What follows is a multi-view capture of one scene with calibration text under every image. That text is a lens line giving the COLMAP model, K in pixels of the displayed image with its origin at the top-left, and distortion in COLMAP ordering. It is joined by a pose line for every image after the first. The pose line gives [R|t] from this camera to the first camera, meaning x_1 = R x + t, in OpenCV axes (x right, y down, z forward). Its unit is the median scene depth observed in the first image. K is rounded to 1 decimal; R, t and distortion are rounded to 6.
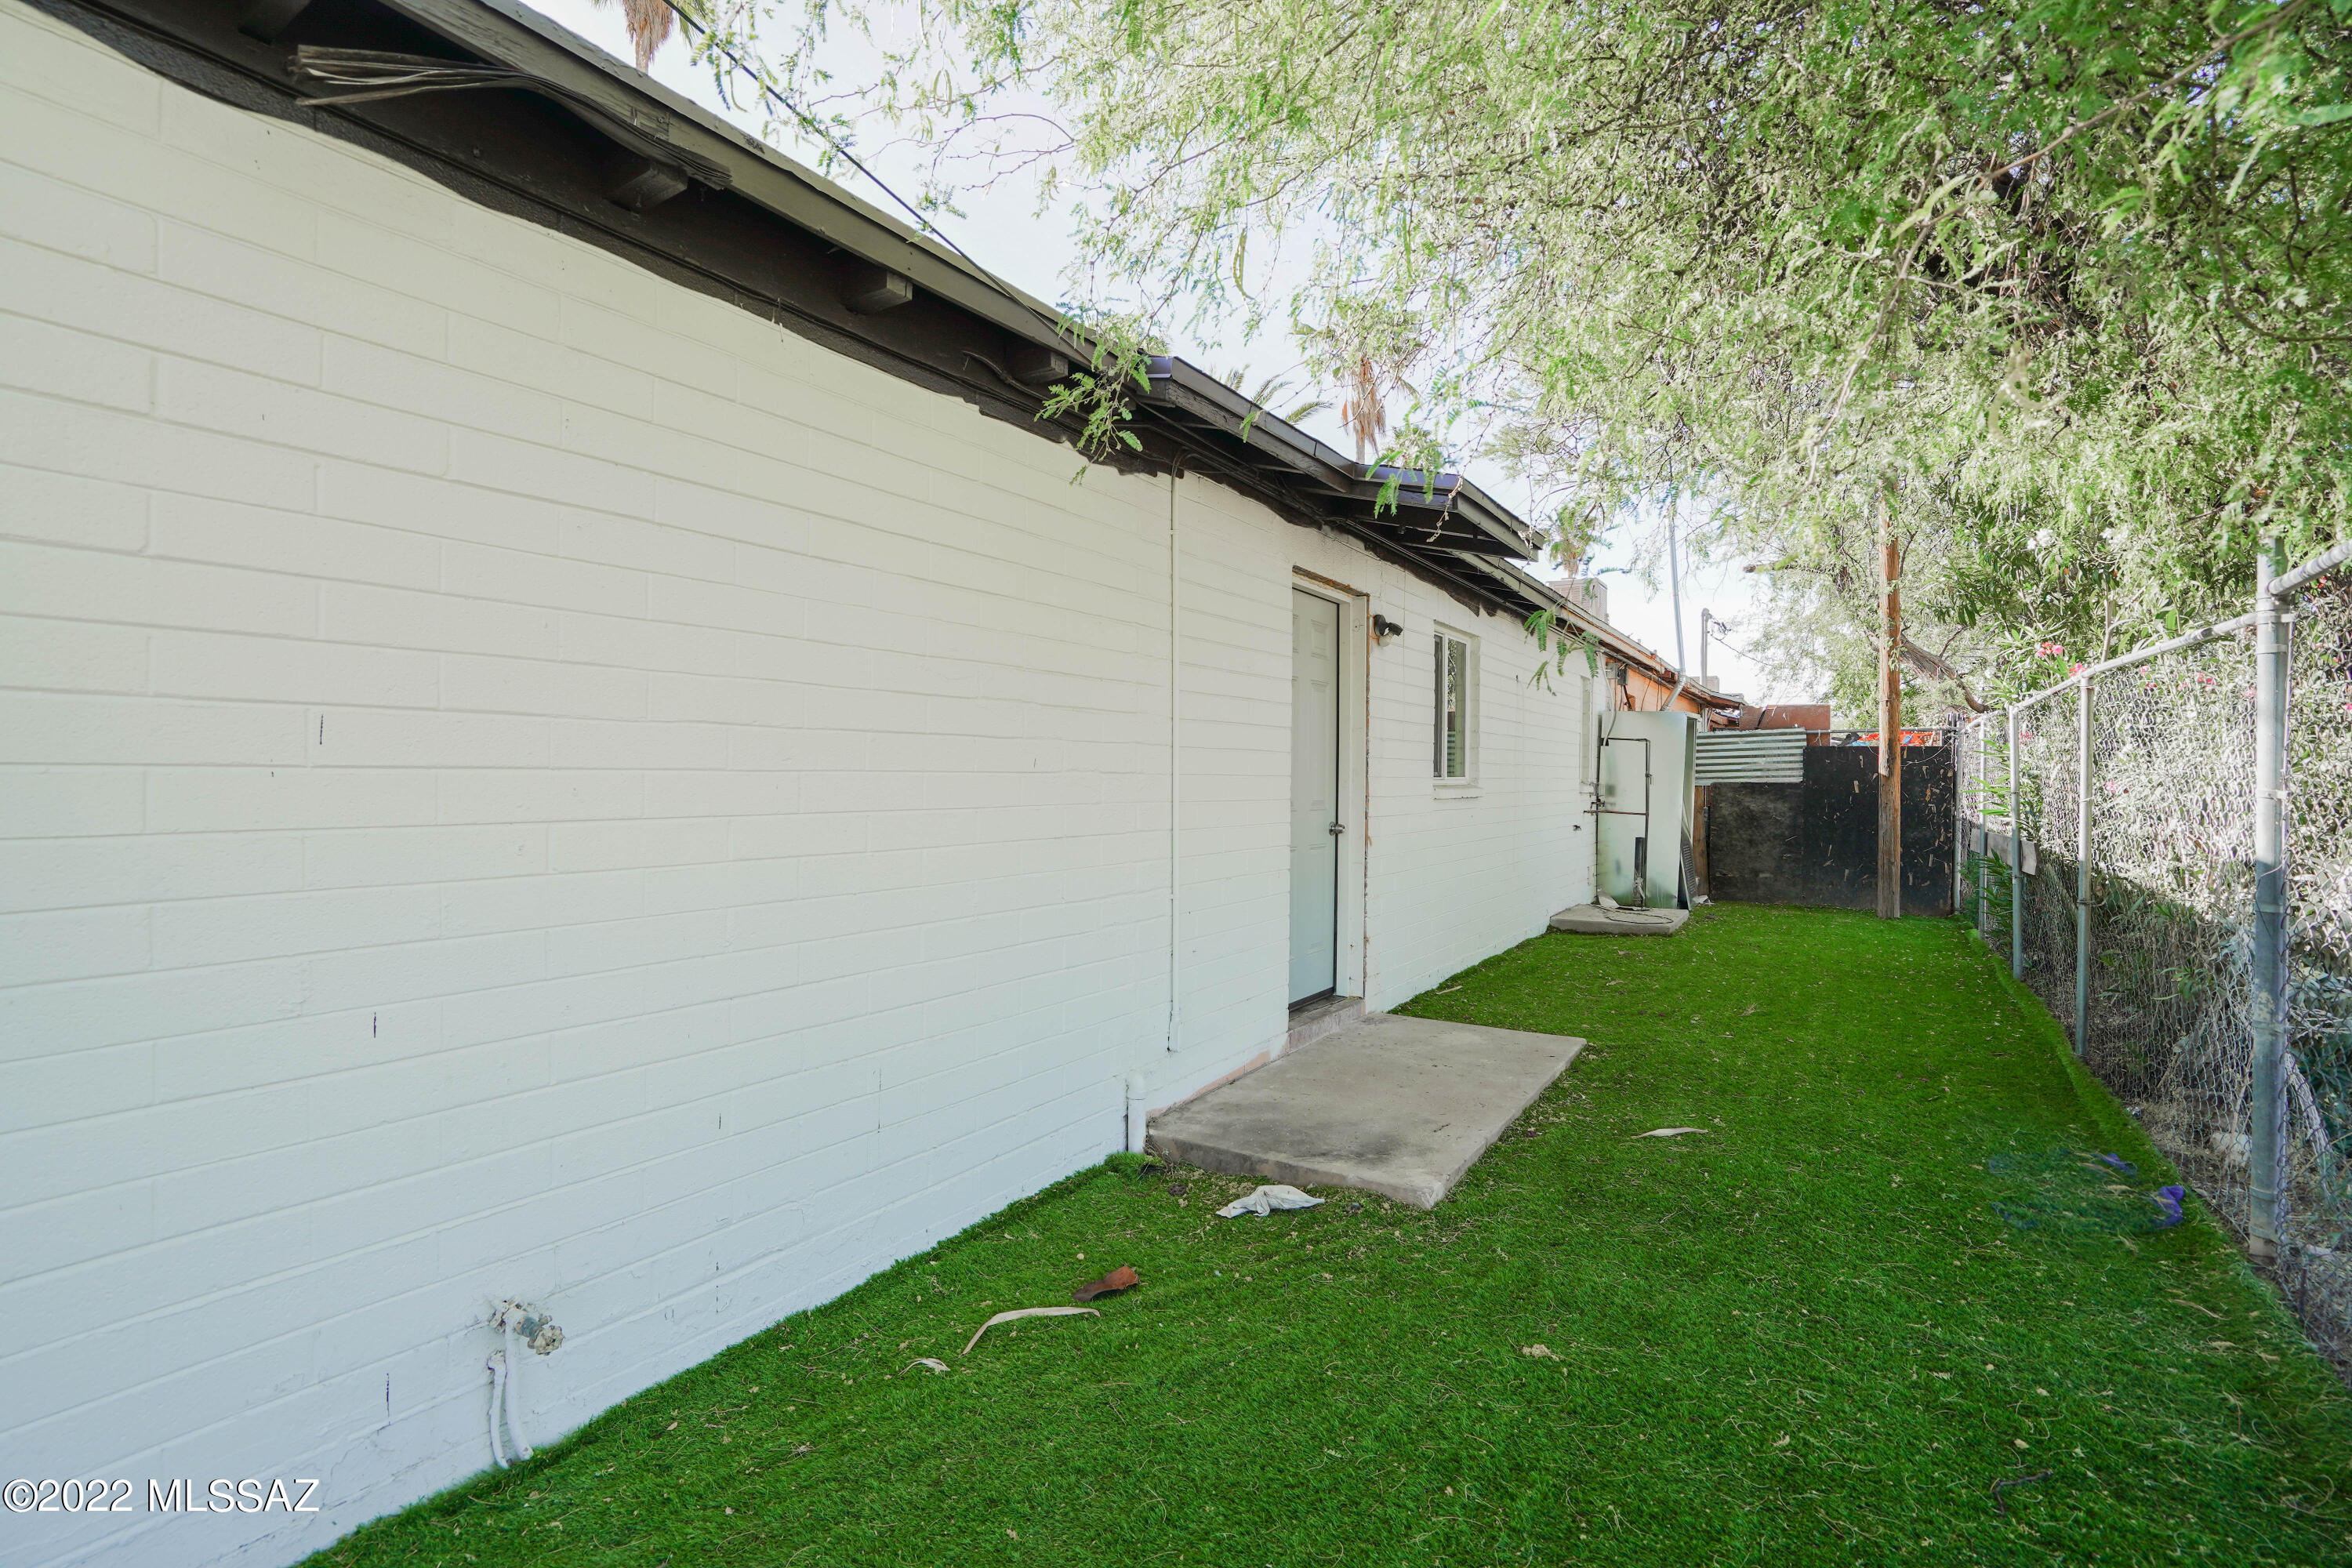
lens RADIAL K [[1059.2, 0, 1175.1], [0, 1059.2, 780.3], [0, 0, 1]] dist [-0.035148, 0.005297]
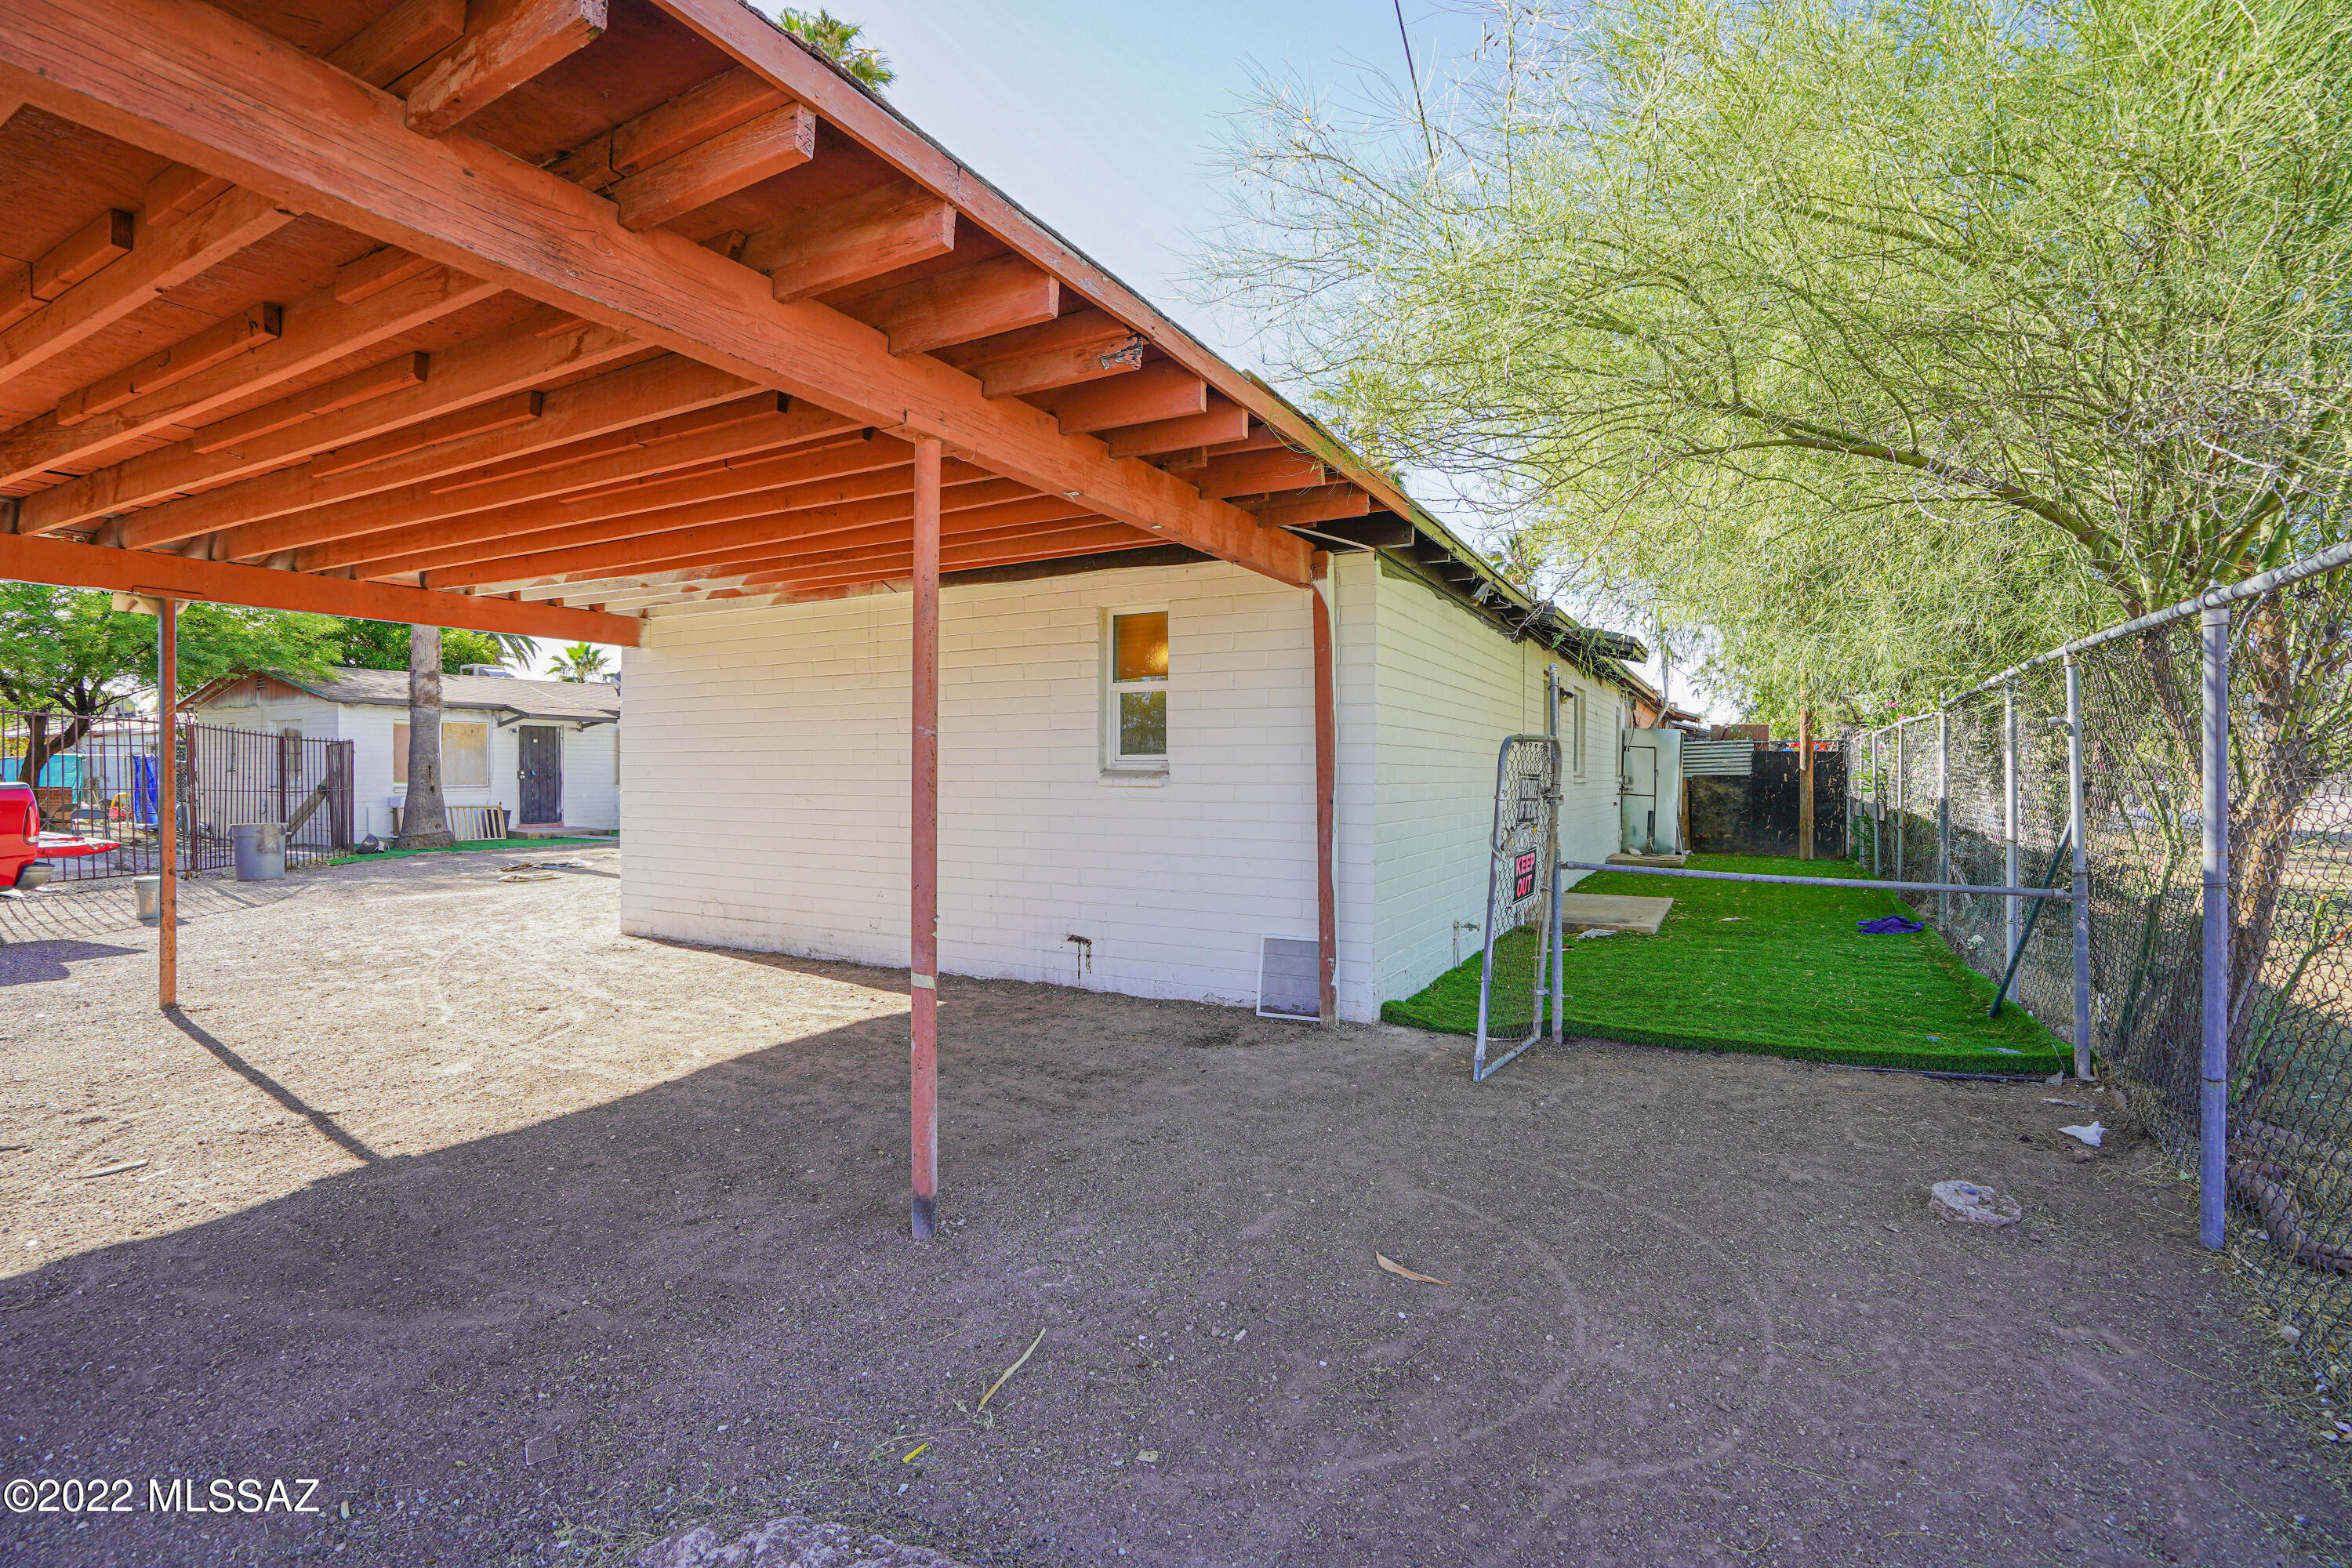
lens RADIAL K [[1059.2, 0, 1174.8], [0, 1059.2, 772.2], [0, 0, 1]] dist [-0.035148, 0.005297]
pose [[0.997776, -0.002512, 0.066604, -0.360832], [0.002968, 0.999973, -0.006744, 0.006133], [-0.066585, 0.006927, 0.997757, -0.498176]]
